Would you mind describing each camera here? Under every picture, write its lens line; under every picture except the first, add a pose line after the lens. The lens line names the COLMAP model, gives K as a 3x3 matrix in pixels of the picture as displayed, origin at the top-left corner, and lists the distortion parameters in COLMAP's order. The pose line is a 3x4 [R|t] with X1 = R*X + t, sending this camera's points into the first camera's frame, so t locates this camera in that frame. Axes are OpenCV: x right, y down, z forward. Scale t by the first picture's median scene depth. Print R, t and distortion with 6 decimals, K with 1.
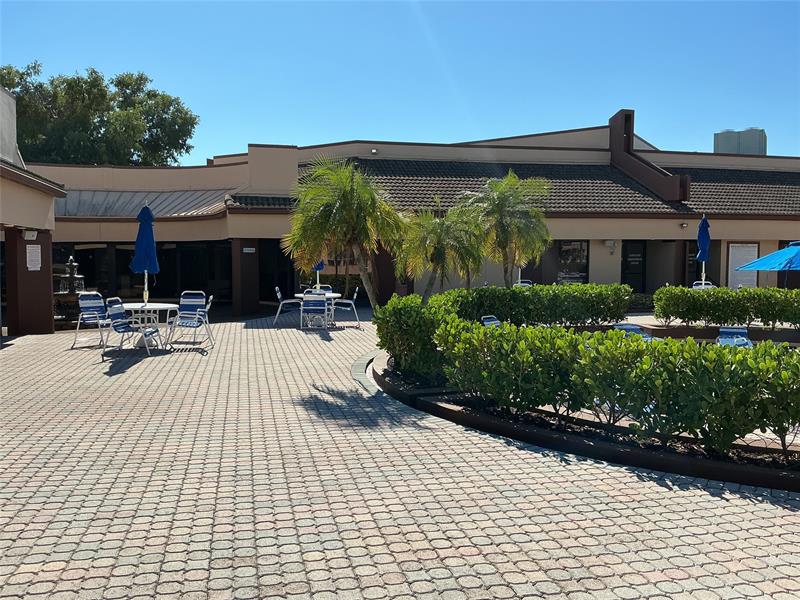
lens RADIAL K [[673.3, 0, 398.4], [0, 673.3, 318.1], [0, 0, 1]] dist [0.002870, -0.061172]
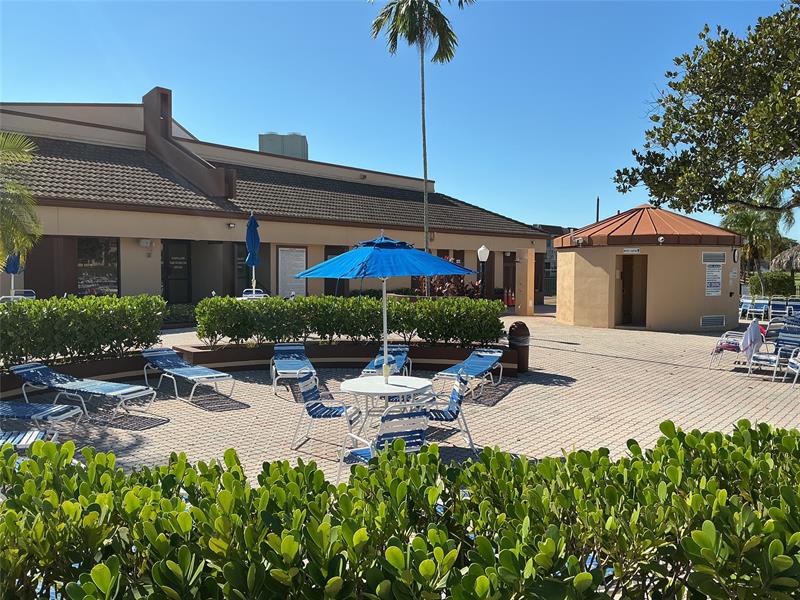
lens RADIAL K [[673.3, 0, 403.2], [0, 673.3, 300.0], [0, 0, 1]] dist [0.002870, -0.061172]
pose [[0.799596, -0.022714, 0.600109, 0.071072], [0.042163, 0.998942, -0.018368, -0.013286], [-0.599056, 0.039989, 0.799708, 0.156963]]
